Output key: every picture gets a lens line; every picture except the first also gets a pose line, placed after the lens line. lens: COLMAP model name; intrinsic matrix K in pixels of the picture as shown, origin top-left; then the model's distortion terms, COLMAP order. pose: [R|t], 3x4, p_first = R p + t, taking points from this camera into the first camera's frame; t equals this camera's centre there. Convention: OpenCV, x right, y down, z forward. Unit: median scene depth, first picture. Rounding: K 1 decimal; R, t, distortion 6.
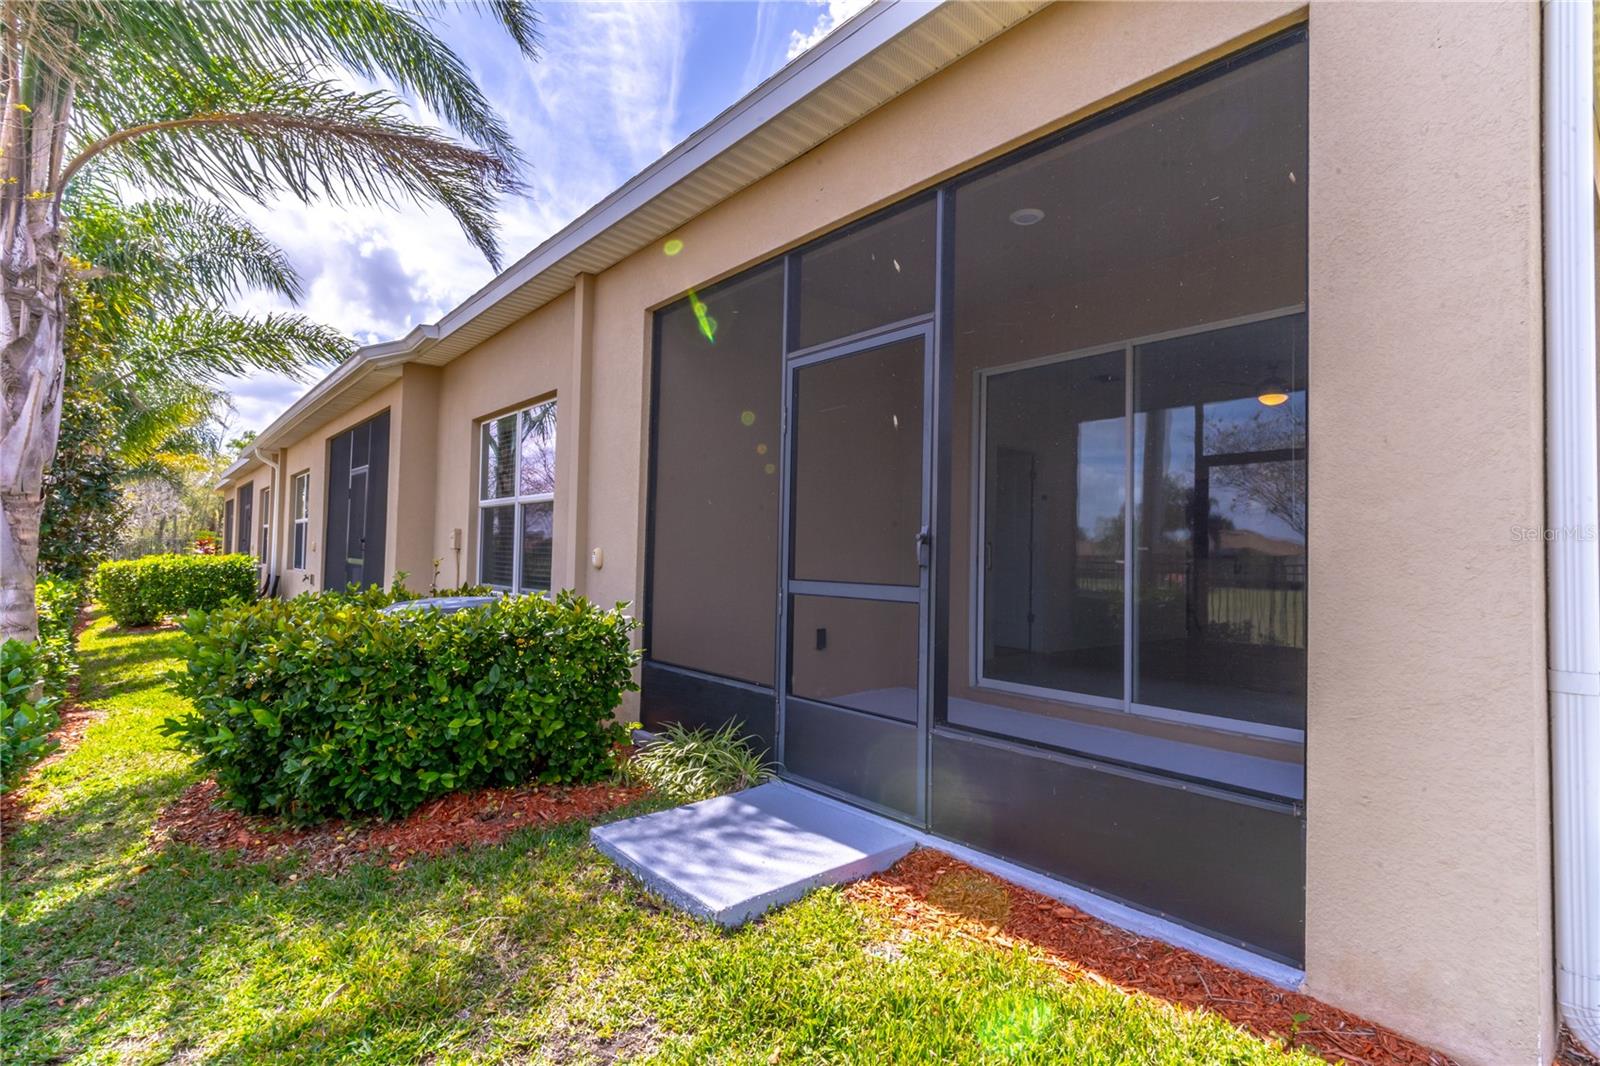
lens RADIAL K [[754.5, 0, 800.0], [0, 754.5, 533.0], [0, 0, 1]] dist [0.000287, -0.000129]
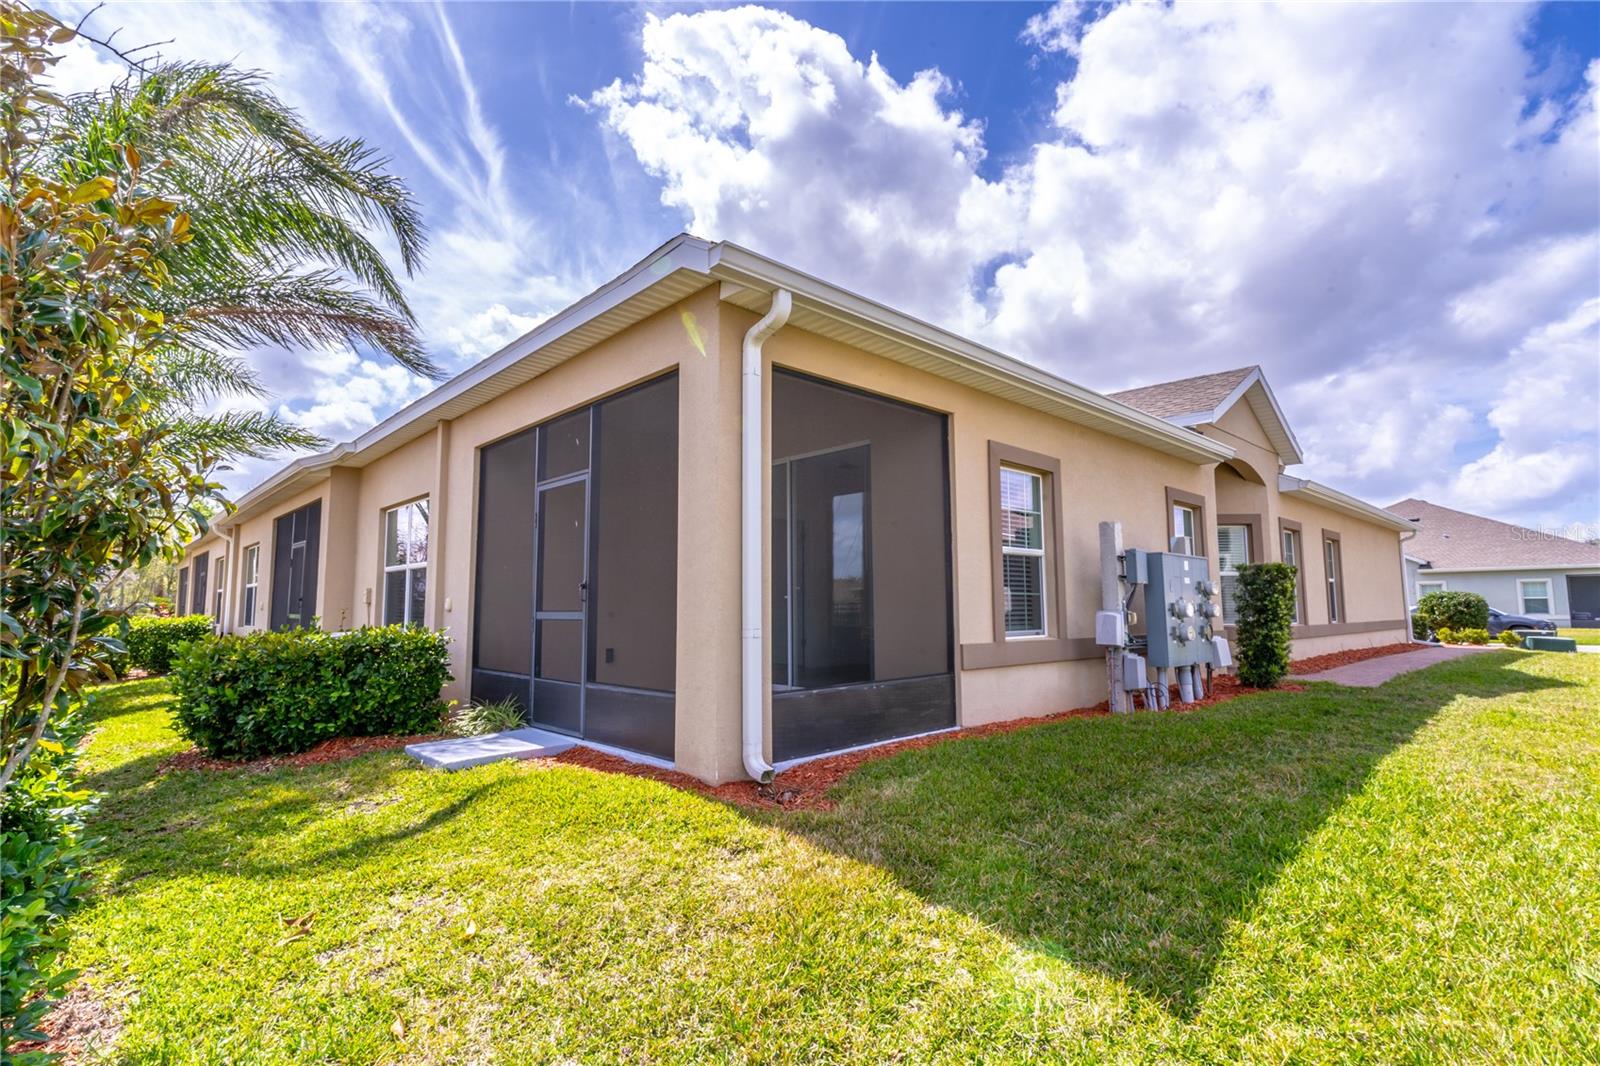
lens RADIAL K [[762.6, 0, 800.0], [0, 762.6, 533.0], [0, 0, 1]] dist [0.001396, -0.000471]
pose [[0.998938, -0.024637, 0.038925, 0.521986], [0.027156, 0.997478, -0.065583, 0.012526], [-0.037211, 0.066570, 0.997088, -0.783942]]
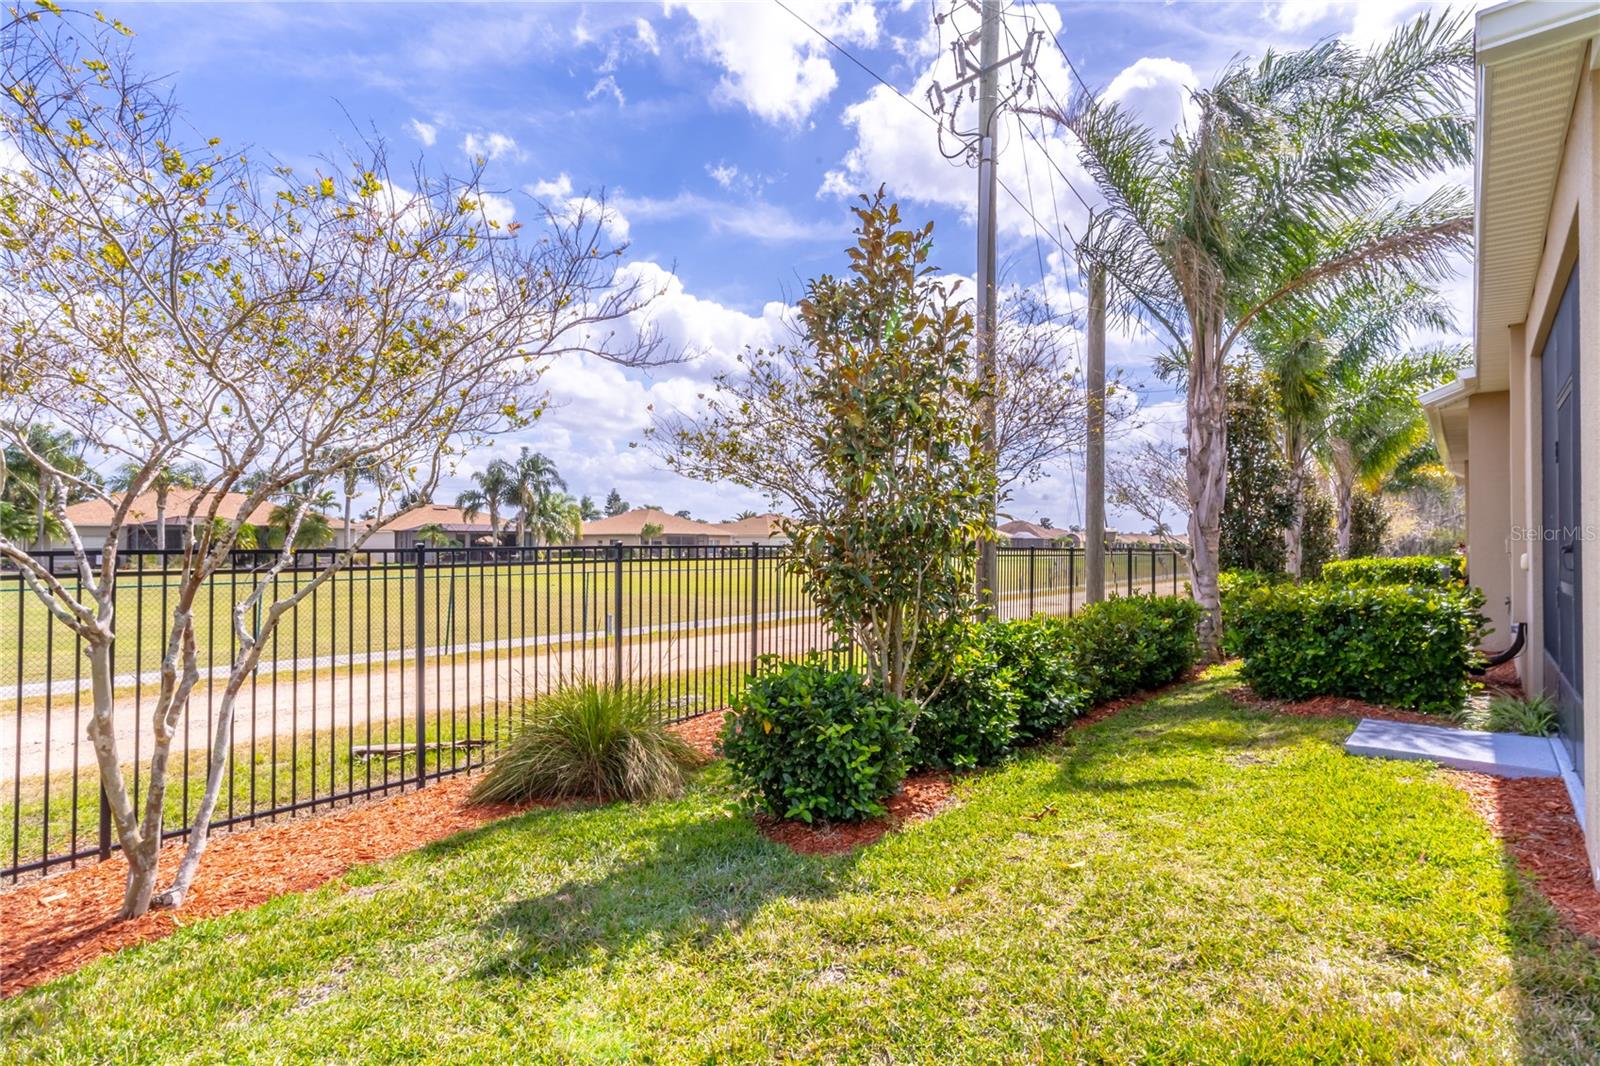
lens RADIAL K [[762.6, 0, 800.0], [0, 762.6, 533.0], [0, 0, 1]] dist [0.001396, -0.000471]
pose [[0.128742, -0.033980, -0.991096, 1.070482], [0.036368, 0.998902, -0.029523, -0.024351], [0.991011, -0.032243, 0.129837, -0.406980]]
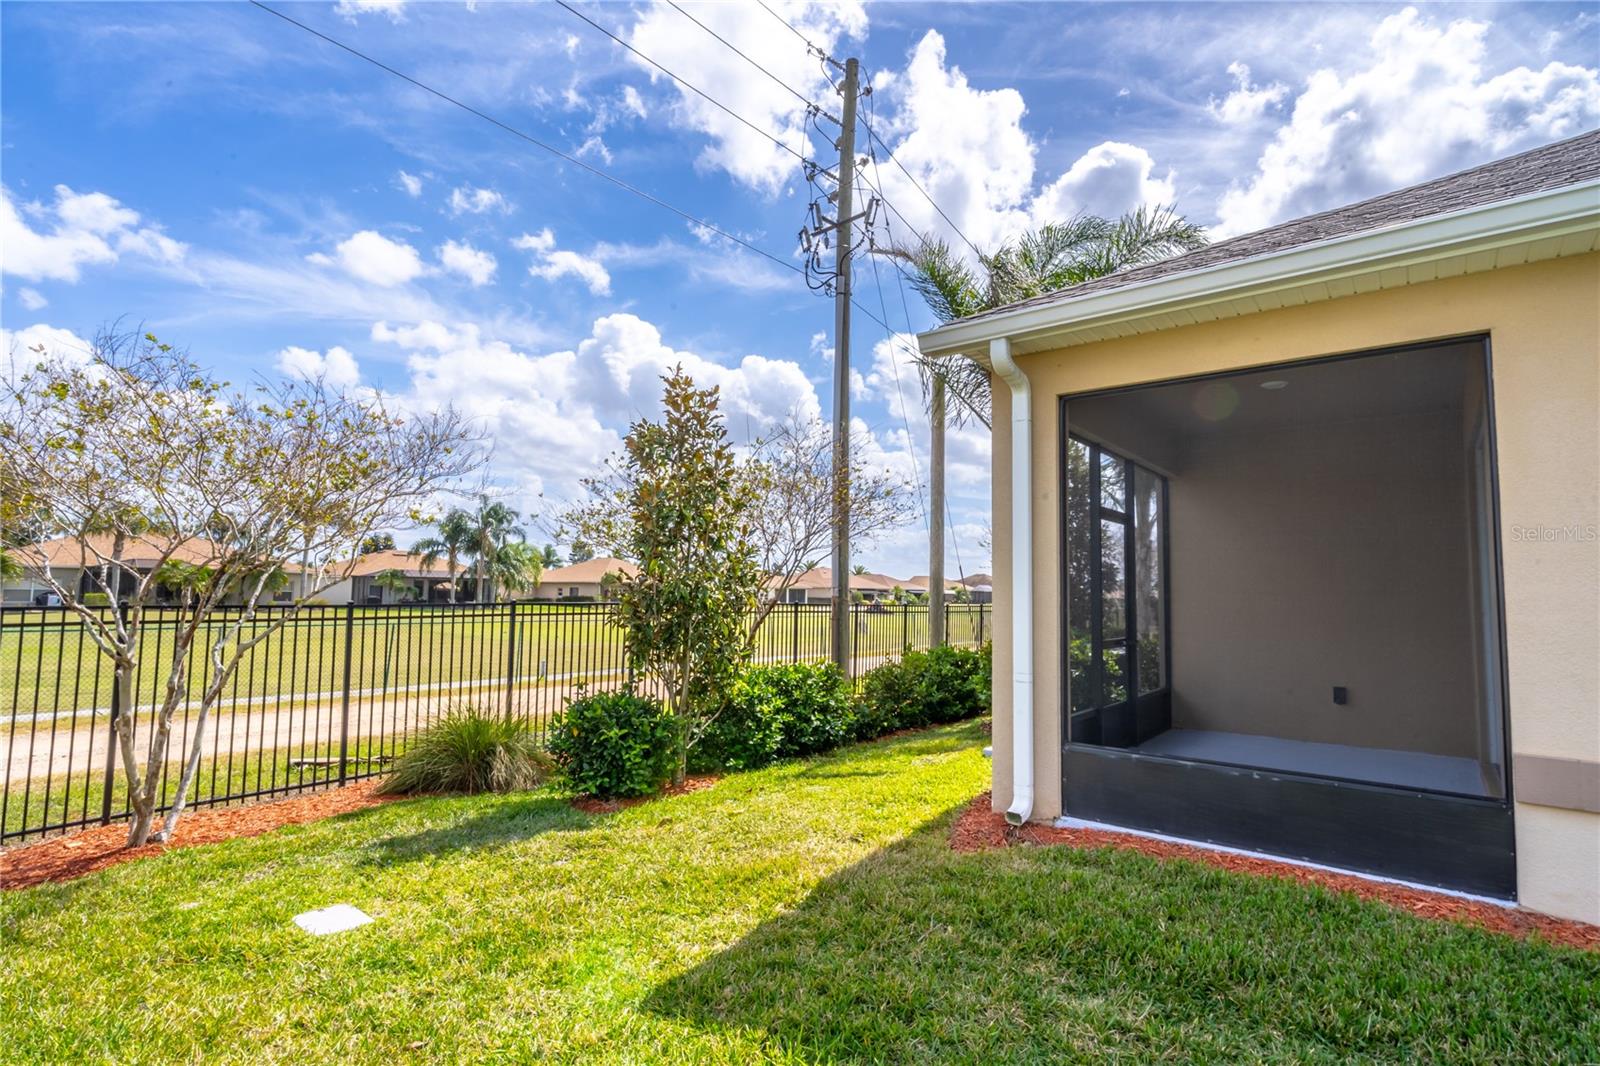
lens RADIAL K [[755.2, 0, 800.0], [0, 755.2, 533.0], [0, 0, 1]] dist [-0.011704, -0.000306]
pose [[0.175466, -0.097839, -0.979612, 1.695728], [0.022209, 0.995190, -0.095417, -0.037973], [0.984235, -0.005014, 0.176795, -0.116788]]
